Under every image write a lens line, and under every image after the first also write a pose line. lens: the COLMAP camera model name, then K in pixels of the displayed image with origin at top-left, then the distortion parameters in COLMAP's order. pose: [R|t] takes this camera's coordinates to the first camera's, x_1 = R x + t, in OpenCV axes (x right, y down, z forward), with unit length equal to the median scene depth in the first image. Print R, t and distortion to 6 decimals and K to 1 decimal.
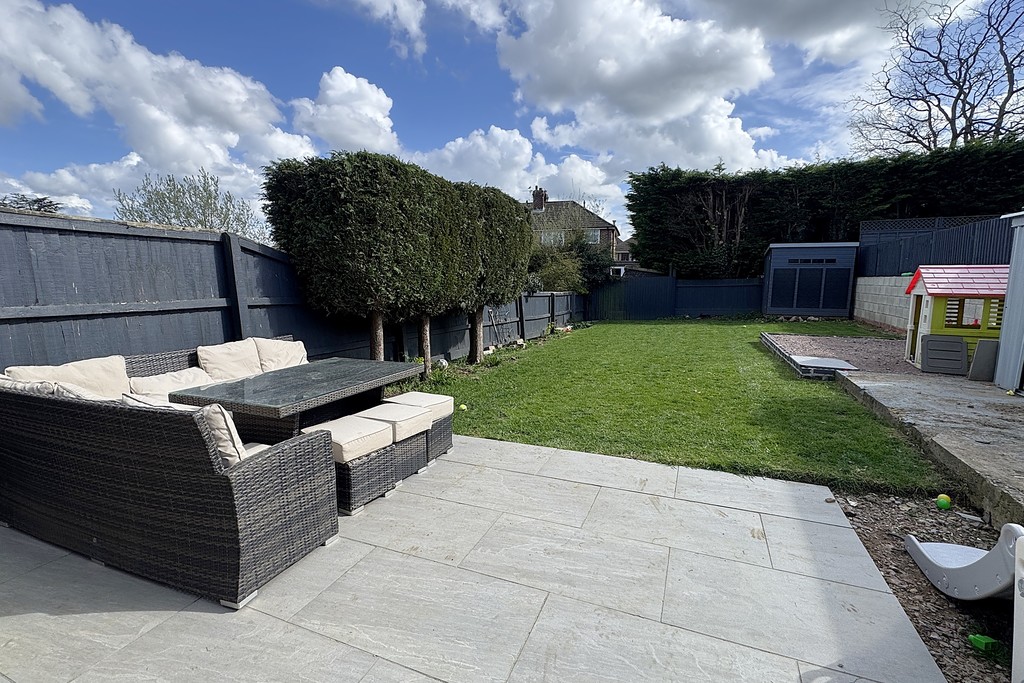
lens RADIAL K [[472.6, 0, 506.5], [0, 472.6, 338.9], [0, 0, 1]] dist [-0.000841, 0.000586]
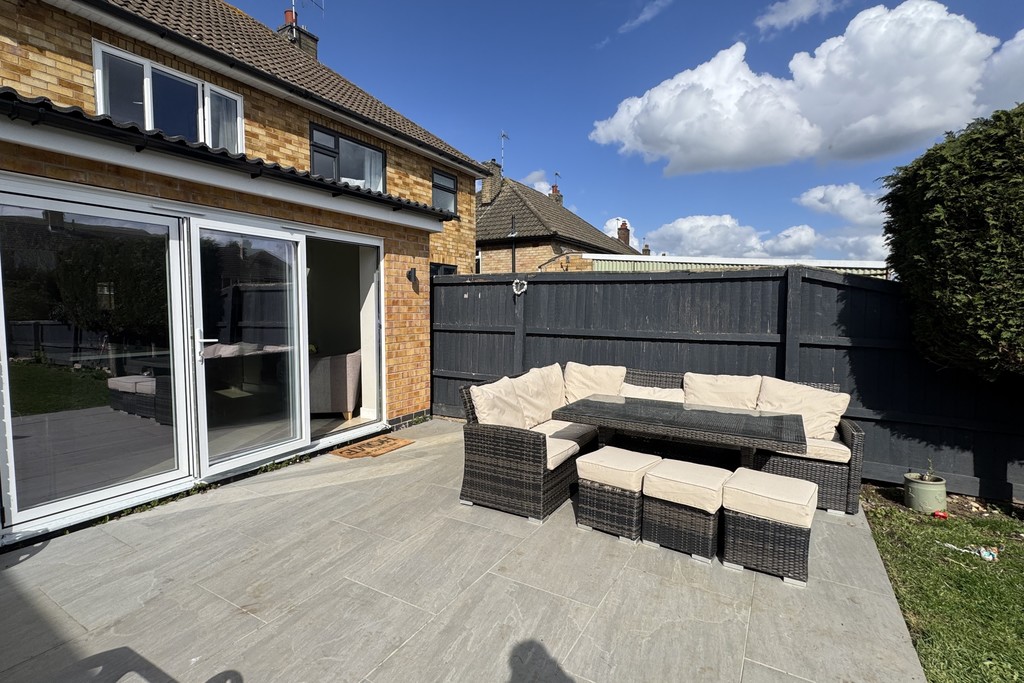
lens RADIAL K [[472.6, 0, 512.1], [0, 472.6, 336.3], [0, 0, 1]] dist [-0.000841, 0.000586]
pose [[-0.142655, 0.065695, -0.987590, 0.456323], [-0.125560, 0.988532, 0.083895, -0.094270], [0.981776, 0.135969, -0.132770, 0.587660]]
